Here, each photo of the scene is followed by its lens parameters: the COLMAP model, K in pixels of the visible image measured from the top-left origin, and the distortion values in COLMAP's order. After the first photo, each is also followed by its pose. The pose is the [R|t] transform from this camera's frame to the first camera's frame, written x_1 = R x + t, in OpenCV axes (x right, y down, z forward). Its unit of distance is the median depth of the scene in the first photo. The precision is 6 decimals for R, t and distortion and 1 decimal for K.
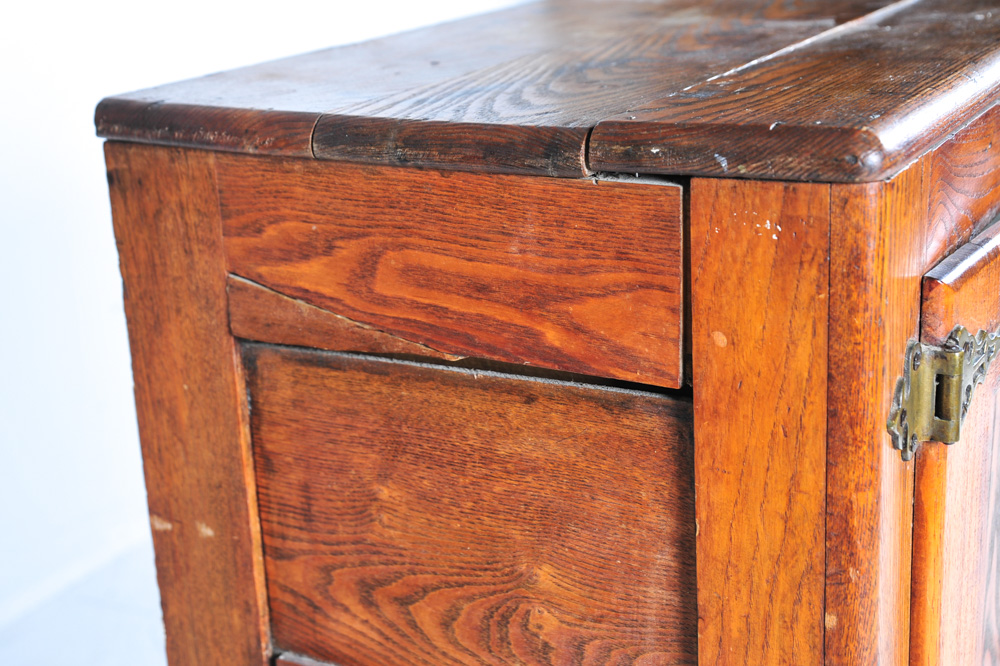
lens RADIAL K [[1462.7, 0, 500.0], [0, 1462.7, 333.0], [0, 0, 1]] dist [-0.029834, 0.443500]
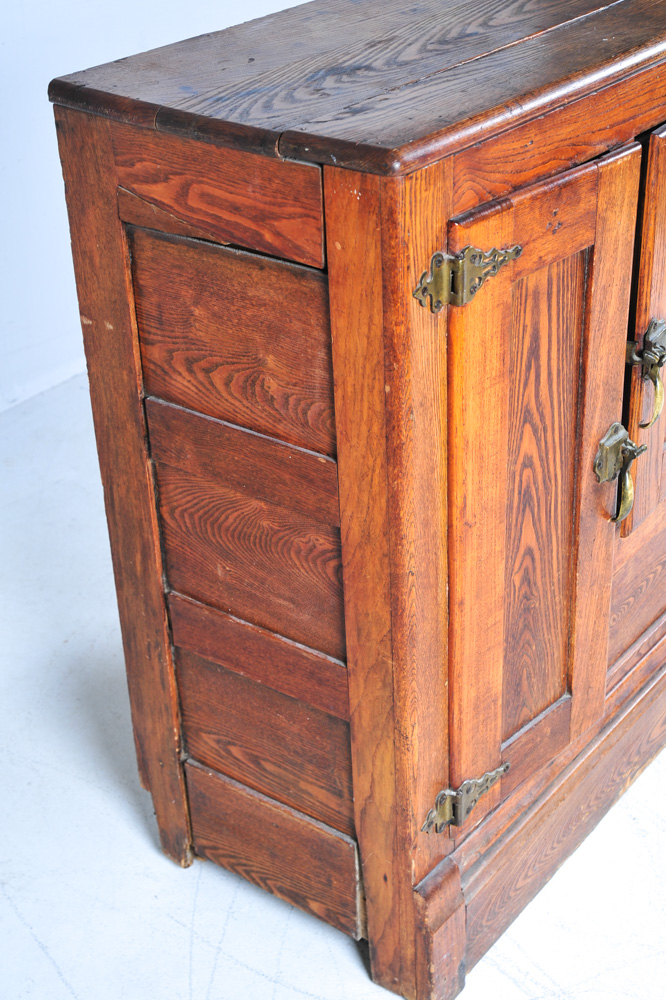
lens RADIAL K [[1462.7, 0, 351.9], [0, 1462.7, 541.7], [0, 0, 1]] dist [-0.029834, 0.443500]
pose [[0.990958, 0.090128, -0.099394, 0.360457], [-0.062655, 0.965908, 0.251189, -0.097175], [0.118645, -0.242690, 0.962821, -0.929085]]
